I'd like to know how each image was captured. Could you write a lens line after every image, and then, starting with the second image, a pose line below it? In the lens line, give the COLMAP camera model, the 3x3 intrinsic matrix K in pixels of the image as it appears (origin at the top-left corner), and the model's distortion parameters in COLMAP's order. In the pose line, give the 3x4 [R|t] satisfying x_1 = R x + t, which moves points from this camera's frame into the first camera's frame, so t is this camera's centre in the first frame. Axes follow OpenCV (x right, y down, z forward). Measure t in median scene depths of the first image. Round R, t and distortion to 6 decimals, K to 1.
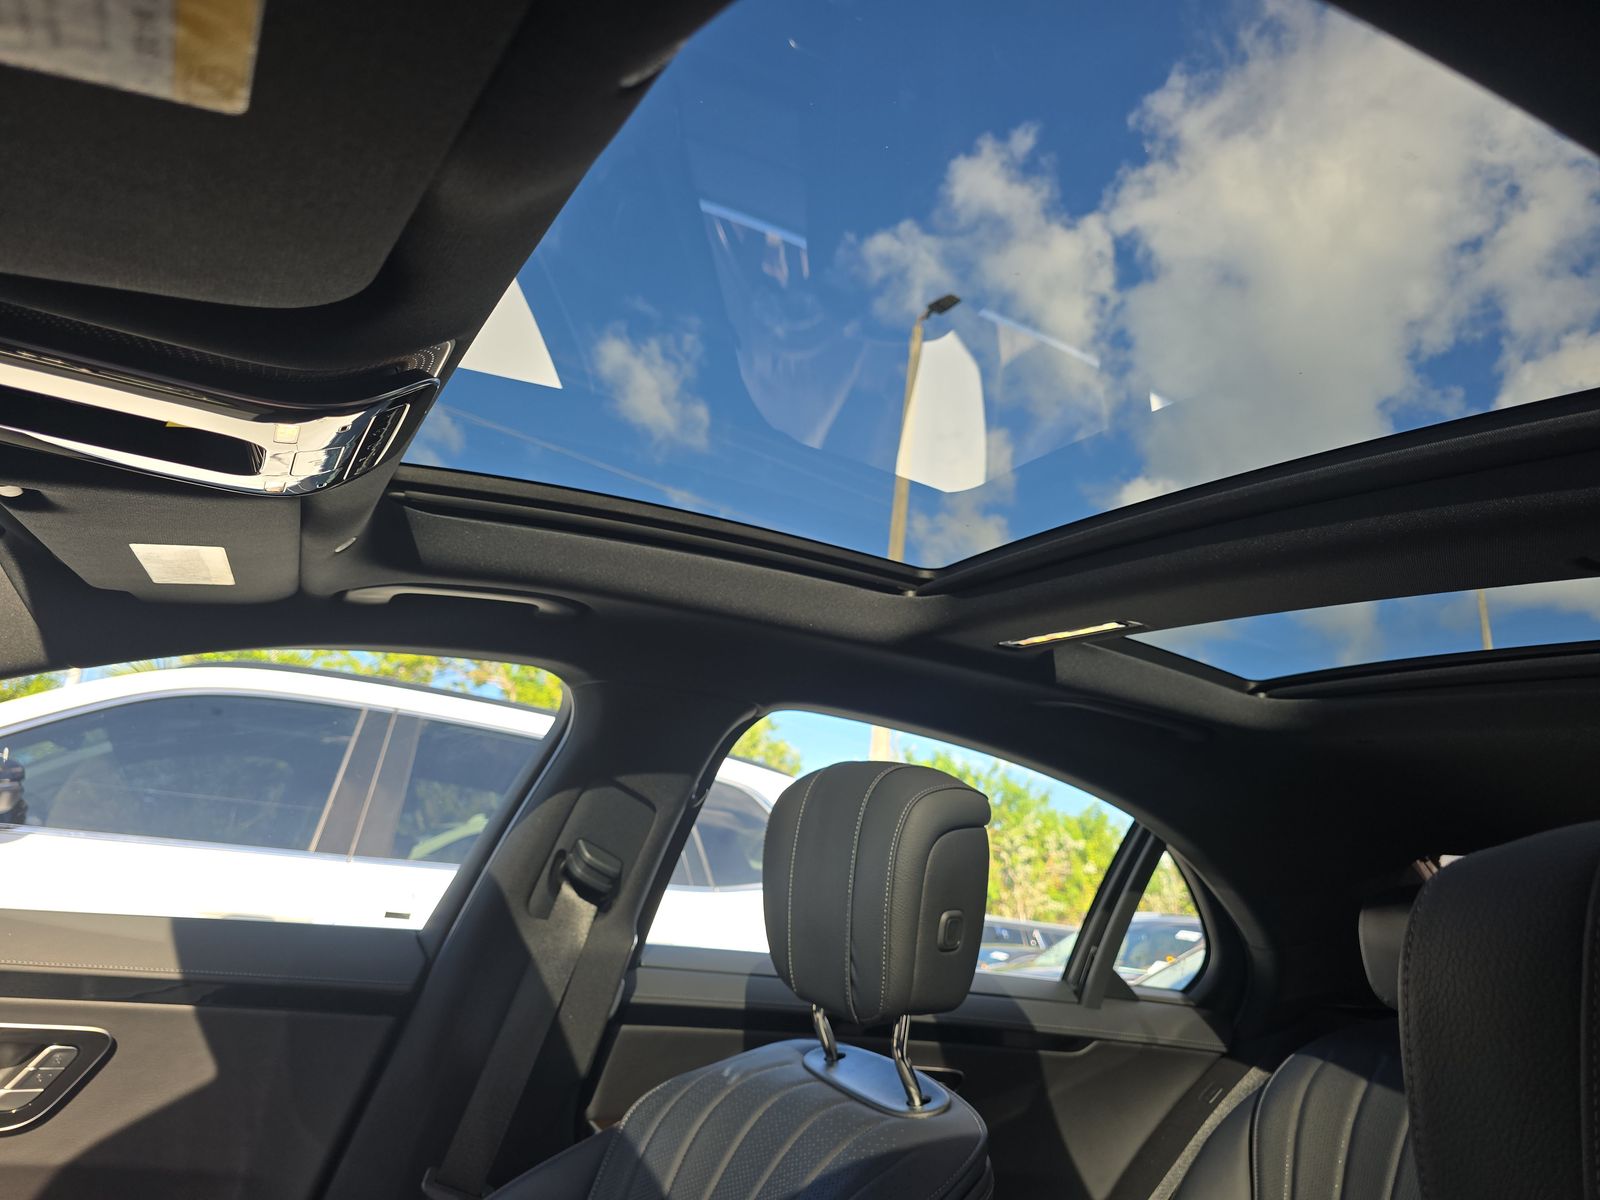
lens RADIAL K [[1057.9, 0, 797.0], [0, 1057.9, 592.0], [0, 0, 1]] dist [0.021043, -0.026390]
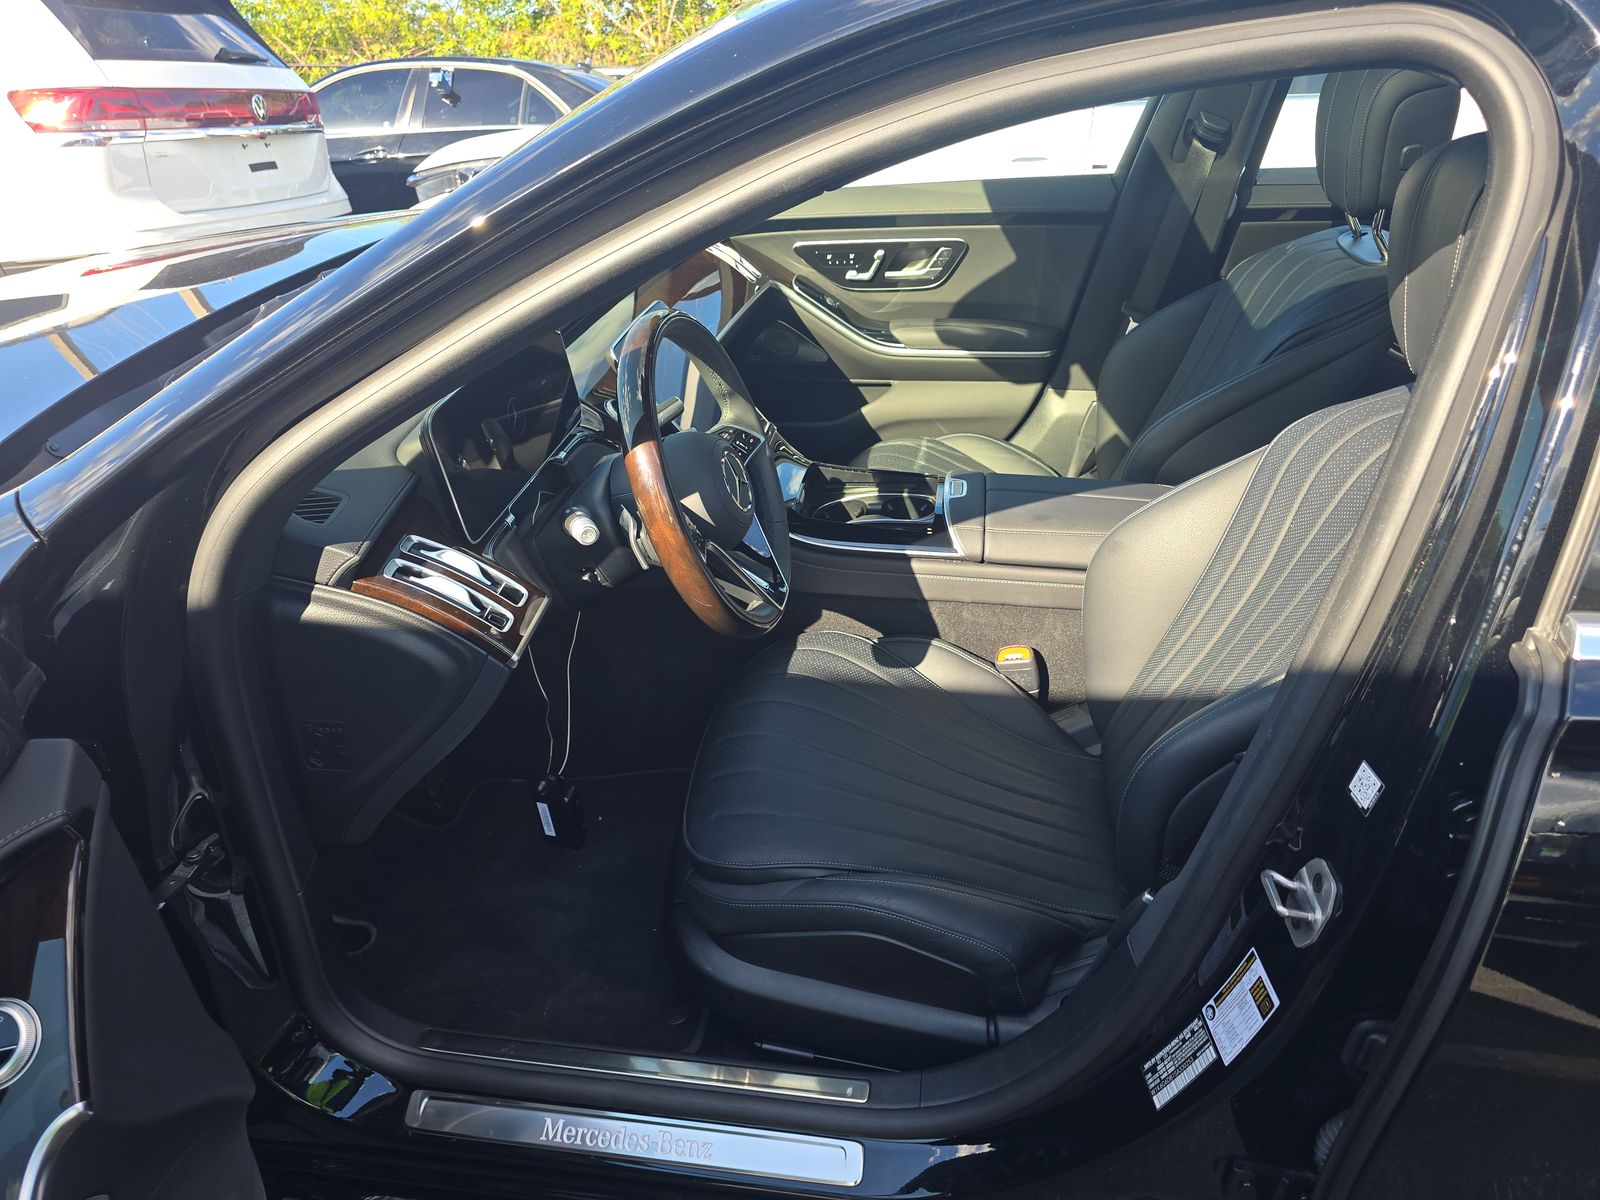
lens RADIAL K [[1057.9, 0, 797.0], [0, 1057.9, 592.0], [0, 0, 1]] dist [0.021043, -0.026390]
pose [[0.792025, 0.153358, -0.590913, 0.375465], [0.277210, 0.772048, 0.571923, -0.295637], [0.543922, -0.616785, 0.568969, -0.697889]]
